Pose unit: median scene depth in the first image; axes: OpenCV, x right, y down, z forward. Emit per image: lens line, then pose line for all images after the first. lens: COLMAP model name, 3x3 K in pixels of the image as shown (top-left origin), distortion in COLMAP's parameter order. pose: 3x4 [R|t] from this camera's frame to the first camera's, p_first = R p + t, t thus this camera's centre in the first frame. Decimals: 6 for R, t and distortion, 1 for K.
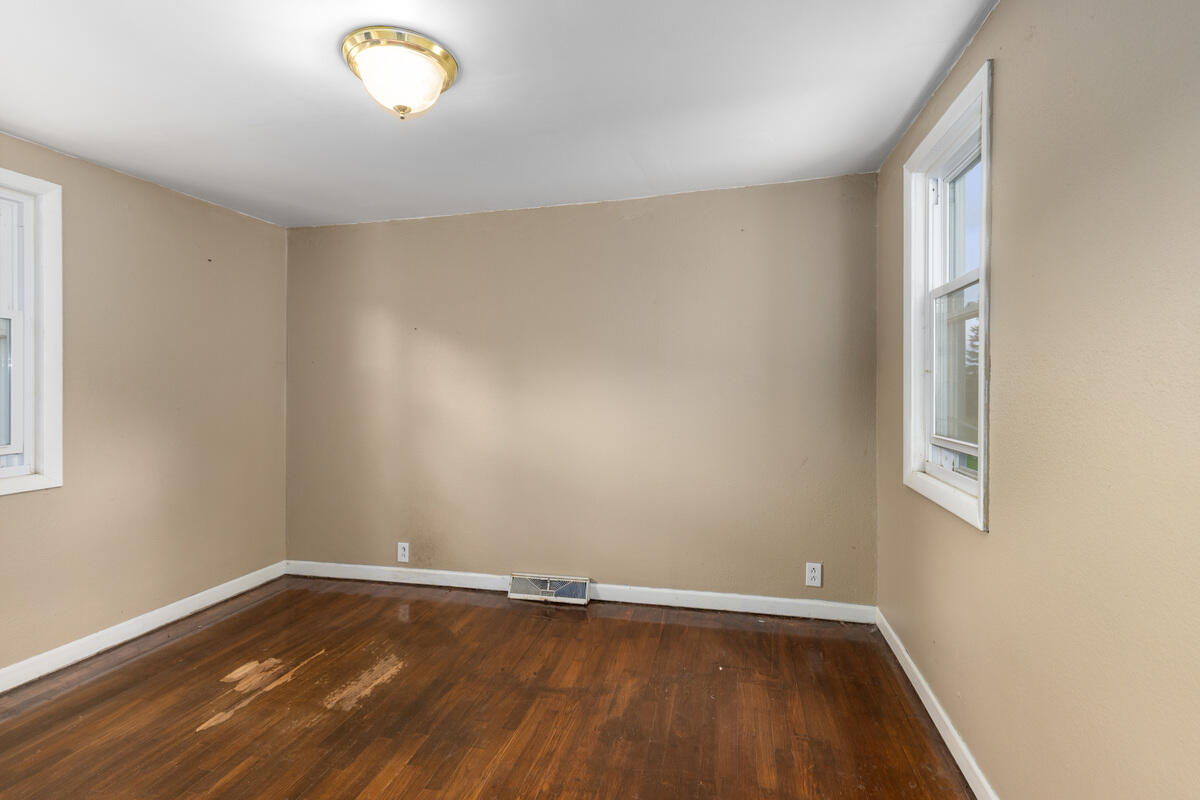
lens RADIAL K [[545.2, 0, 600.7], [0, 545.2, 390.9], [0, 0, 1]] dist [0.001219, 0.000295]
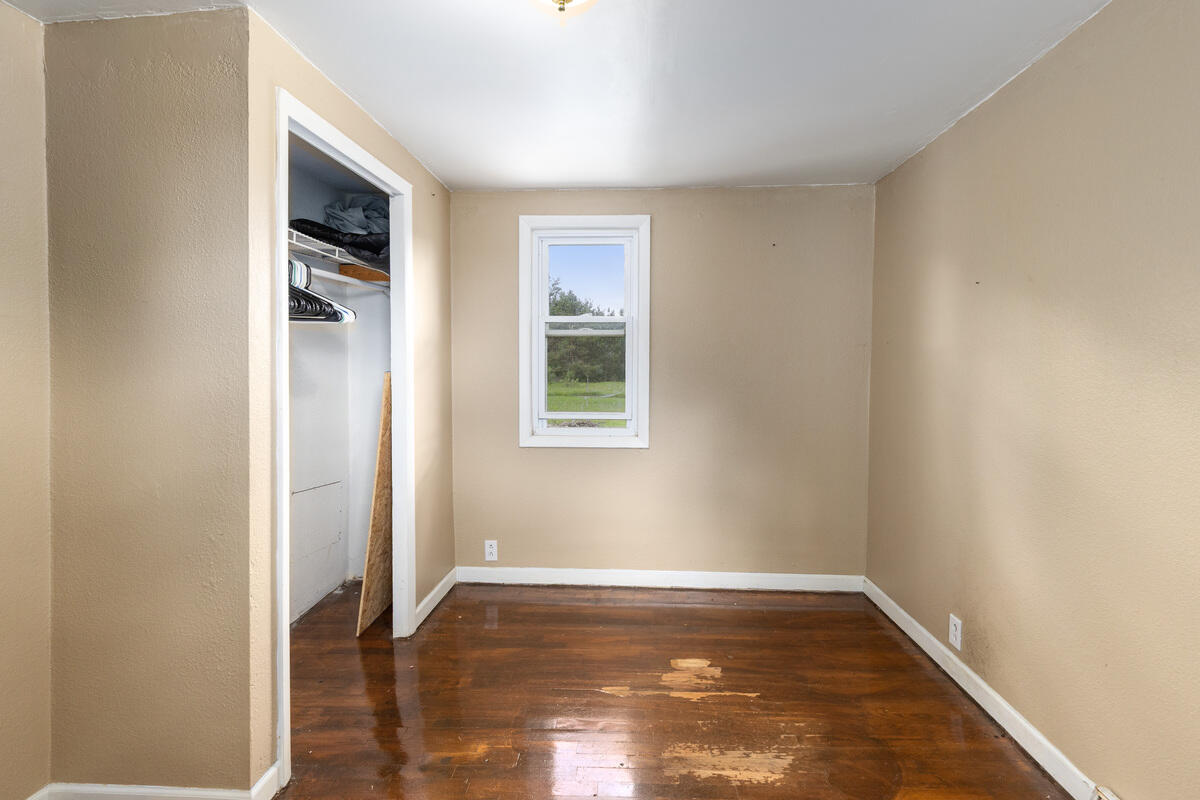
lens RADIAL K [[545.2, 0, 615.0], [0, 545.2, 389.7], [0, 0, 1]] dist [0.001219, 0.000295]
pose [[0.196866, 0.048115, -0.979249, 0.255603], [-0.014492, 0.998829, 0.046163, -0.025446], [0.980323, 0.005103, 0.197333, 0.655189]]
